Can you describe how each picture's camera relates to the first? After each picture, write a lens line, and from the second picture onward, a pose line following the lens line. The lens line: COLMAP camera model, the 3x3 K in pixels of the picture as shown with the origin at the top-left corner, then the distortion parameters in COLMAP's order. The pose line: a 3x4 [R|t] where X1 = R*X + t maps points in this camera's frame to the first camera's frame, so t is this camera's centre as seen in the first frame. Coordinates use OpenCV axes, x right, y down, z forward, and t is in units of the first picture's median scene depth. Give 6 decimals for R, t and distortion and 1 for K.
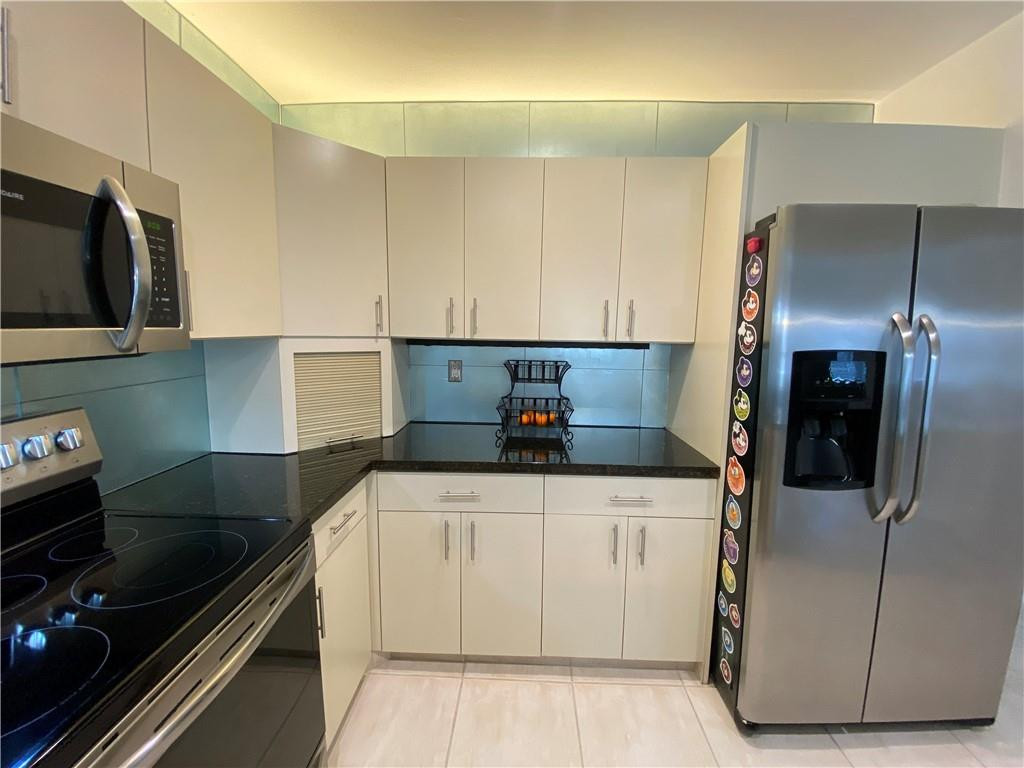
lens RADIAL K [[416.9, 0, 507.9], [0, 416.9, 382.1], [0, 0, 1]] dist [0.015277, -0.013852]
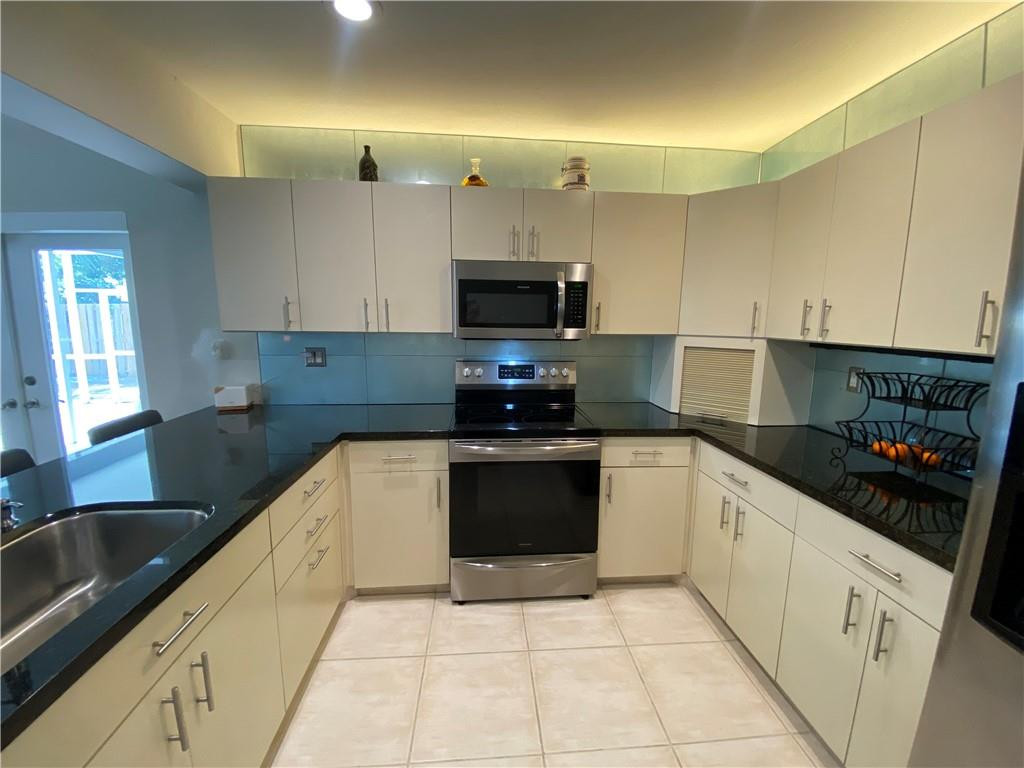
lens RADIAL K [[416.9, 0, 507.9], [0, 416.9, 382.1], [0, 0, 1]] dist [0.015277, -0.013852]
pose [[0.089258, 0.128352, -0.987704, 0.797873], [-0.135395, 0.984020, 0.115637, -0.027925], [0.986763, 0.123409, 0.105210, 0.213571]]
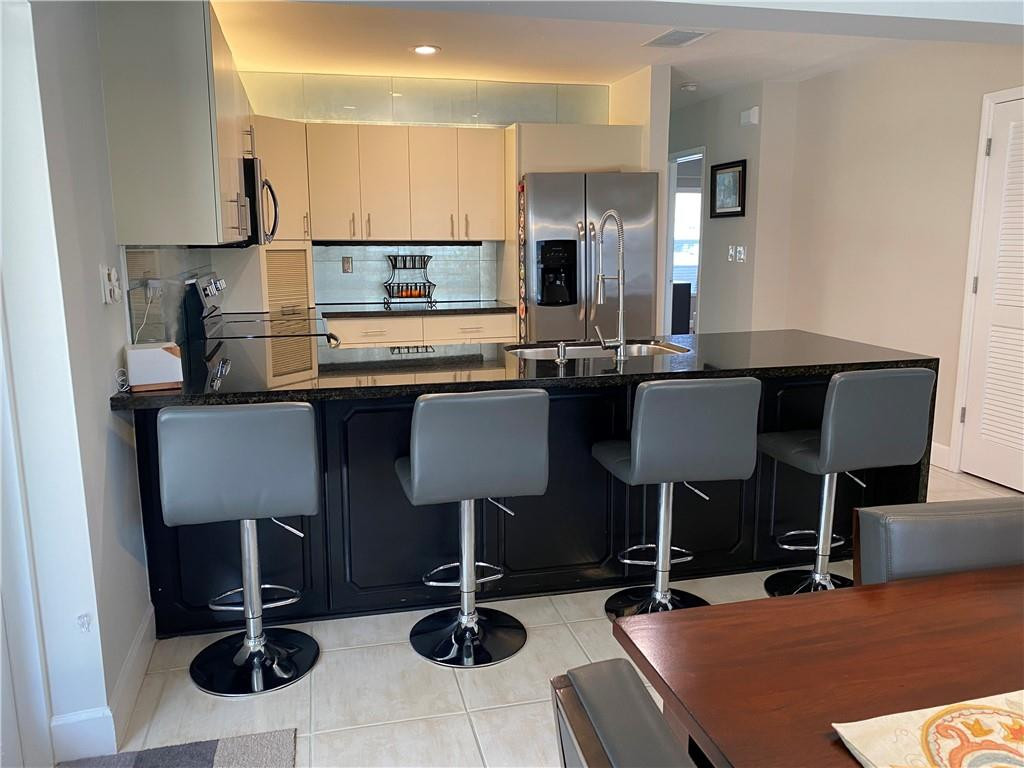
lens RADIAL K [[818.4, 0, 525.9], [0, 818.4, 384.8], [0, 0, 1]] dist [0.110023, -0.203441]
pose [[0.958338, -0.070572, 0.276780, -0.407249], [0.053788, 0.996249, 0.067779, 0.255690], [-0.280525, -0.050068, 0.958540, -2.119487]]
